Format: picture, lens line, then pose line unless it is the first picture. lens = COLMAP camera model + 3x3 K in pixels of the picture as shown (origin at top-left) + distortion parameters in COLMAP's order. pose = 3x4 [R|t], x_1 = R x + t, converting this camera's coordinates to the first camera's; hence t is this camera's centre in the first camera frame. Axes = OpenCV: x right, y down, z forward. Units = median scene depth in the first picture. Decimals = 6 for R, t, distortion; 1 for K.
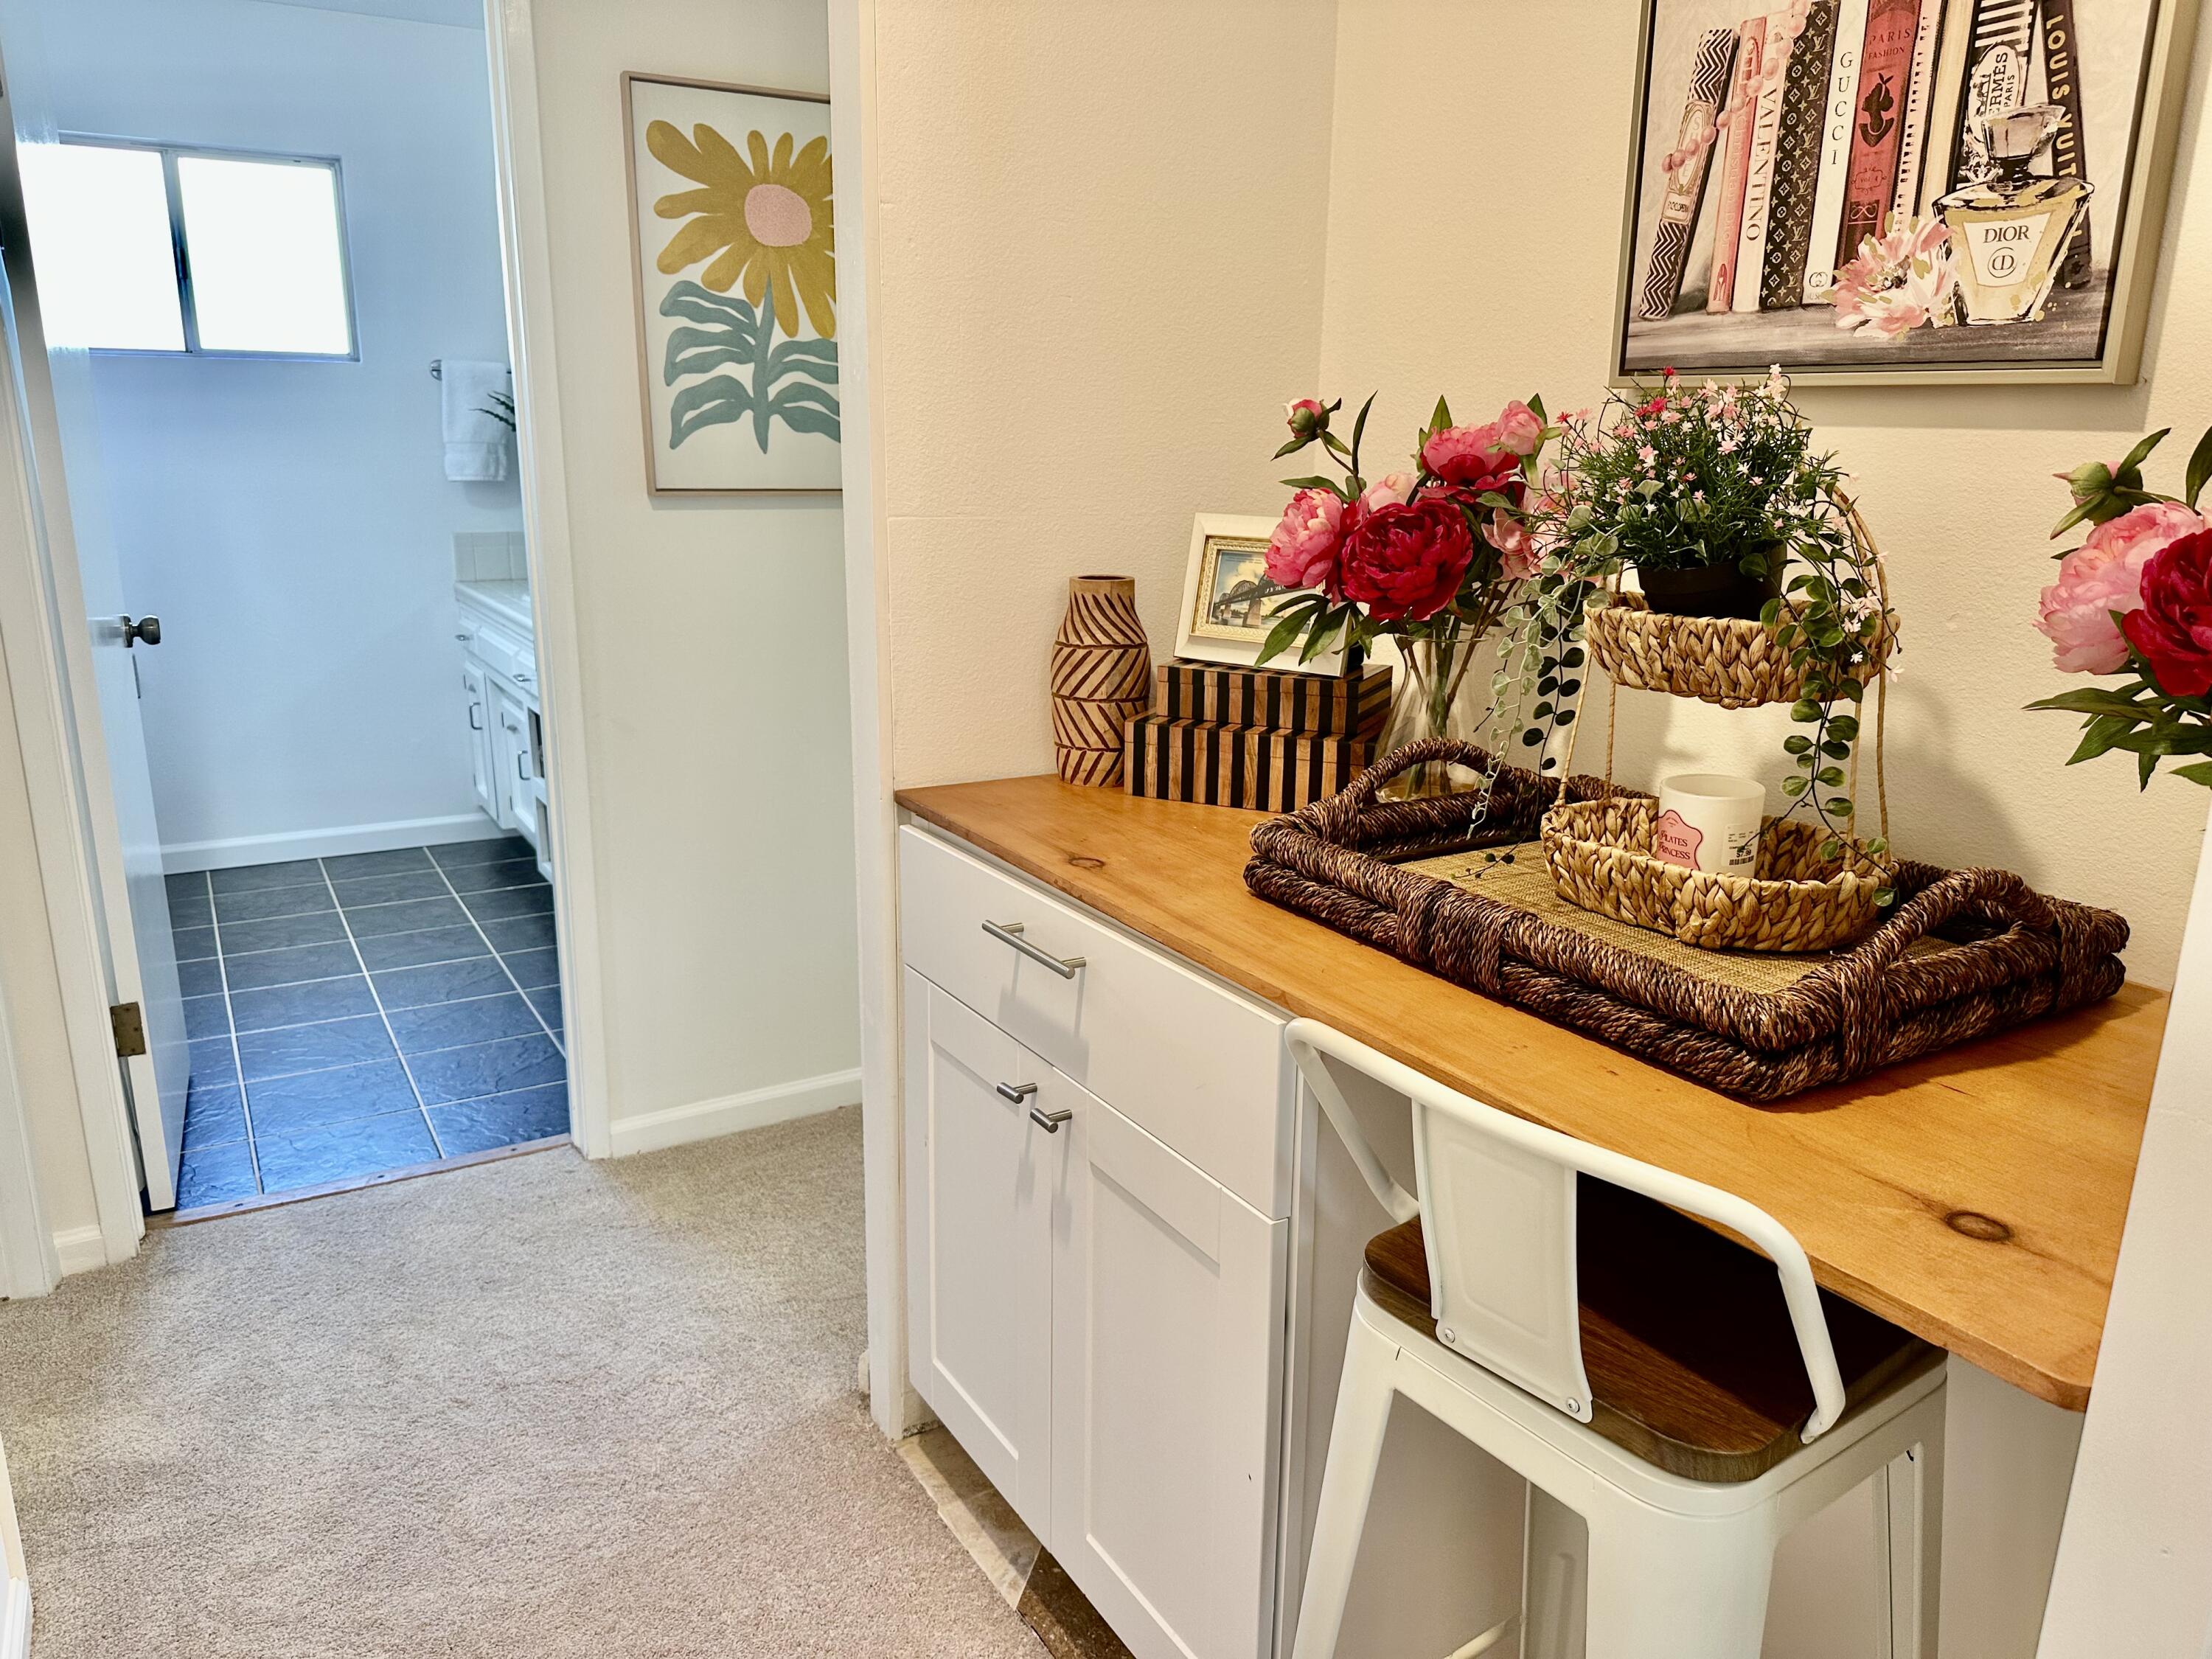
lens RADIAL K [[1549.9, 0, 1109.6], [0, 1549.9, 825.5], [0, 0, 1]] dist [0.001592, -0.000207]
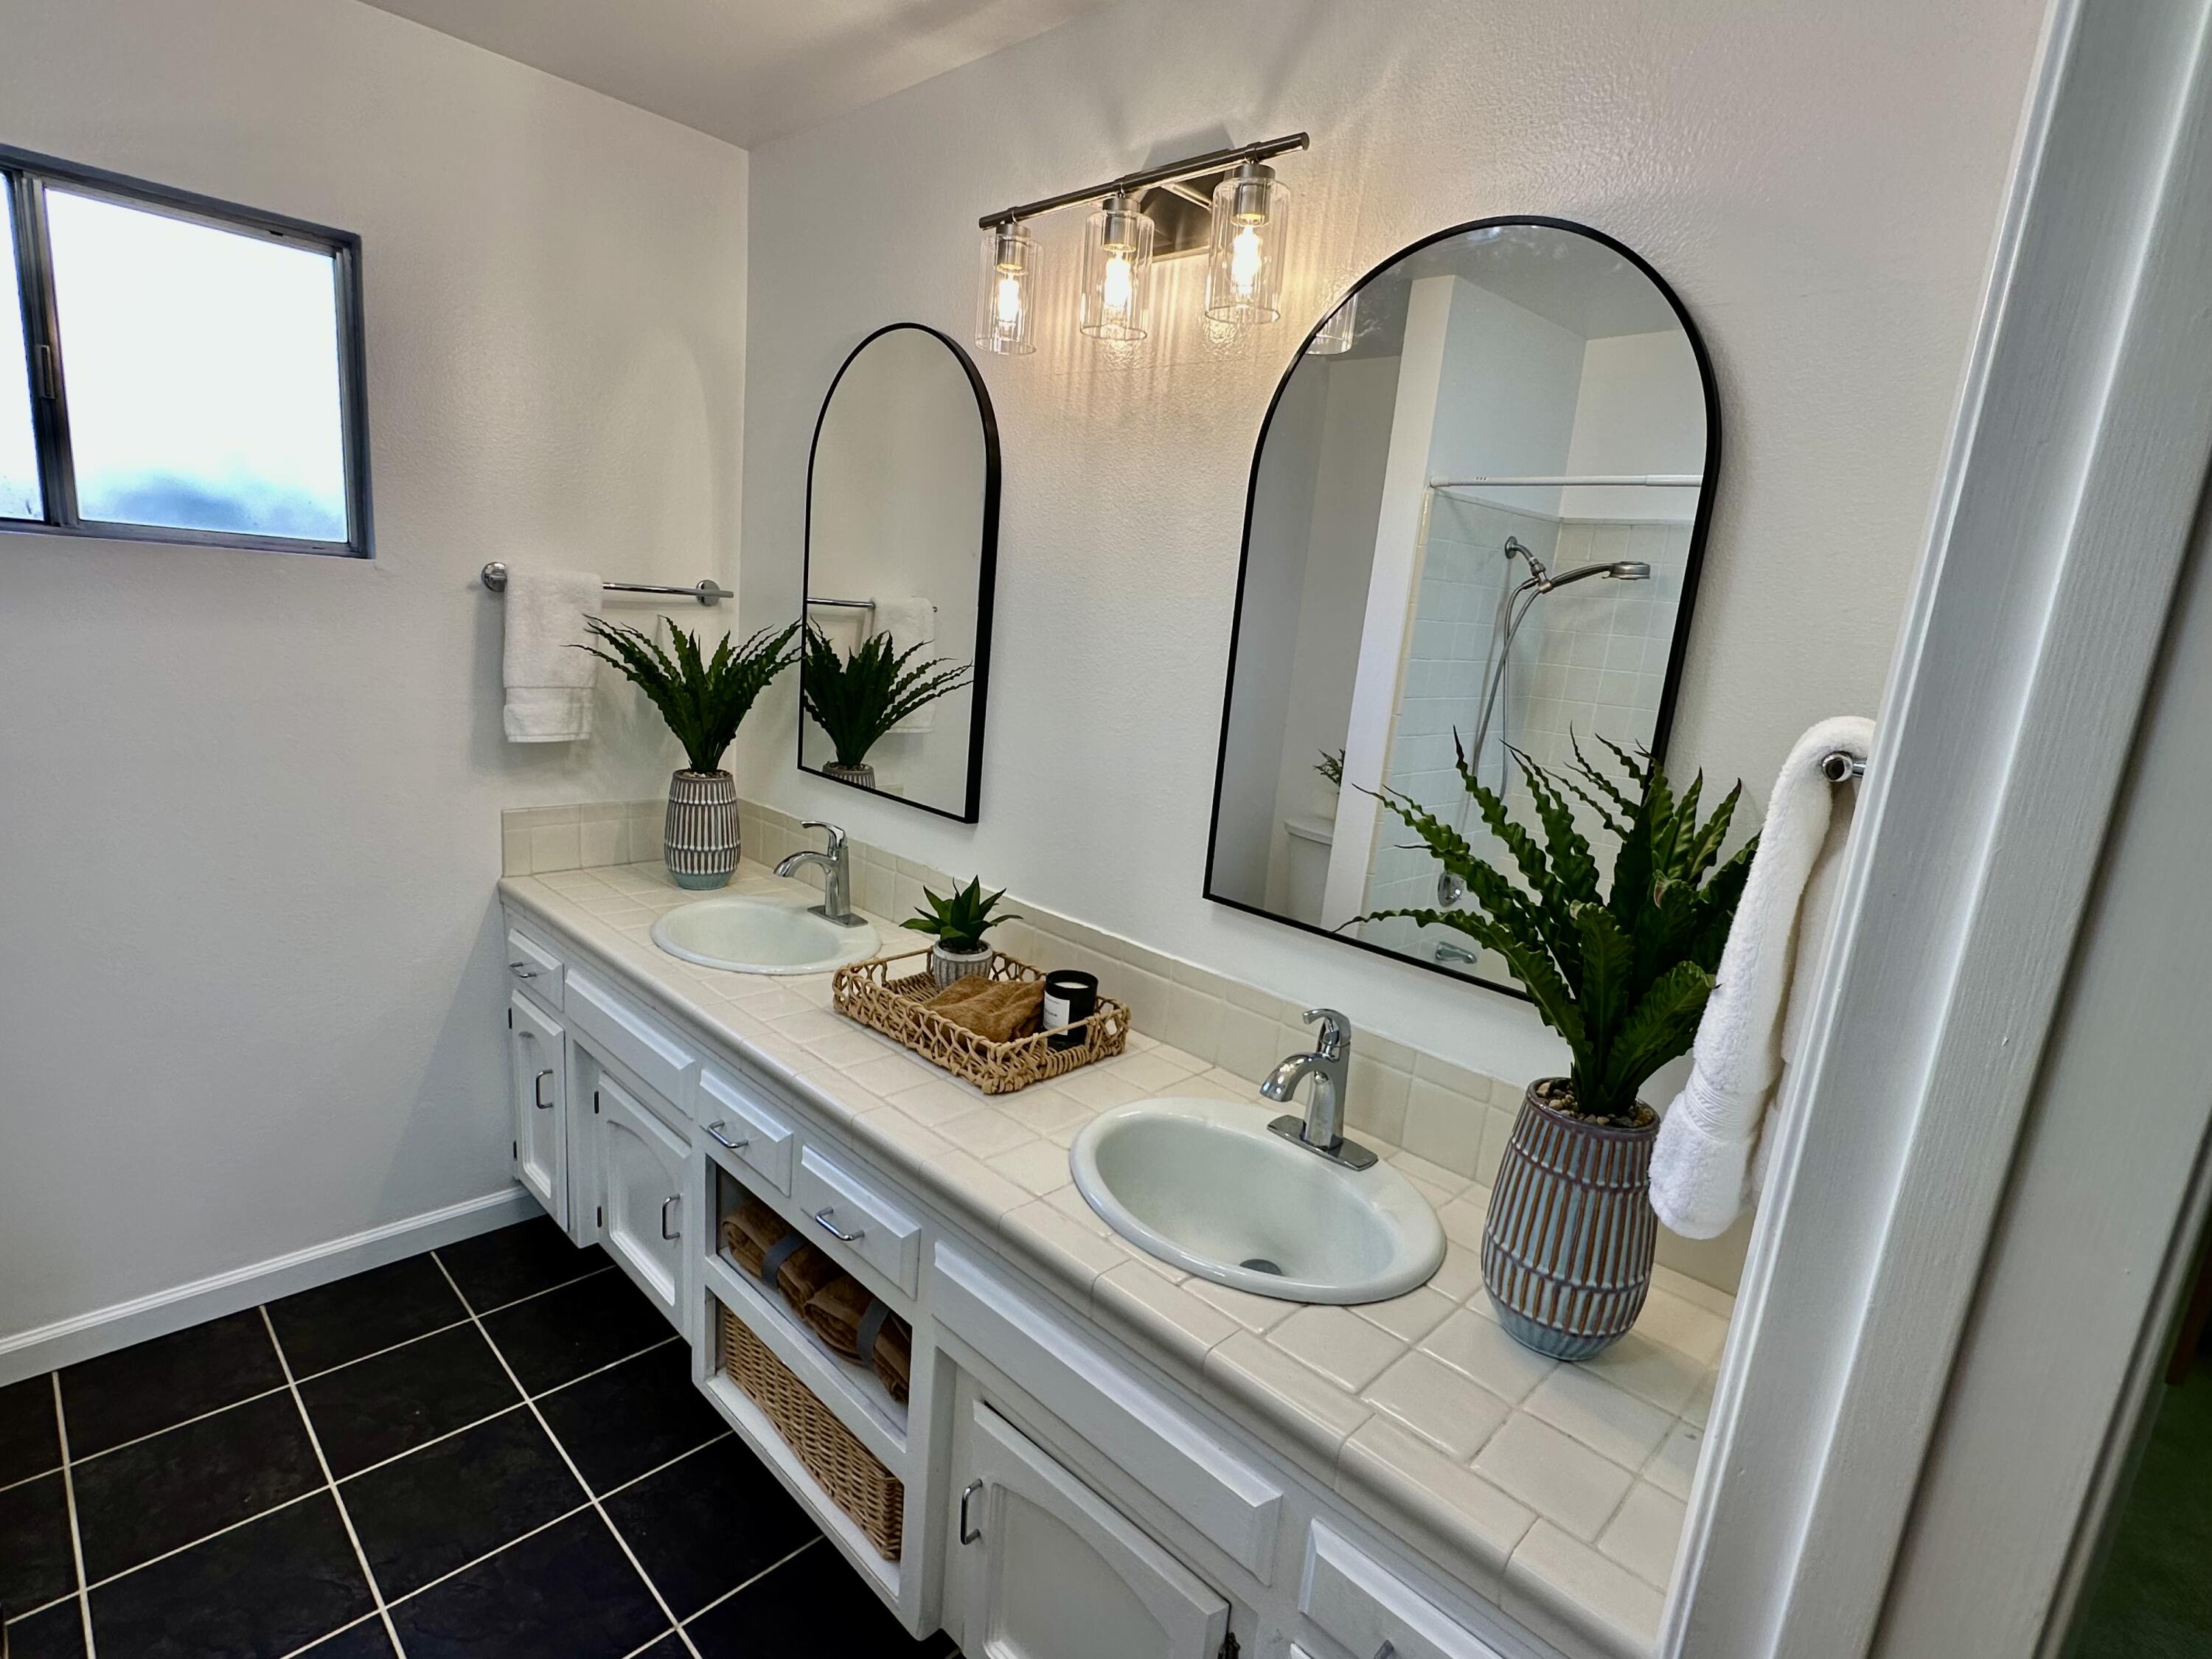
lens RADIAL K [[1099.9, 0, 1101.8], [0, 1099.9, 836.0], [0, 0, 1]] dist [0.001196, 0.000357]
pose [[0.962835, 0.016398, 0.269592, -0.301926], [-0.010394, 0.999665, -0.023683, -0.170446], [-0.269890, 0.020001, 0.962683, 0.462313]]
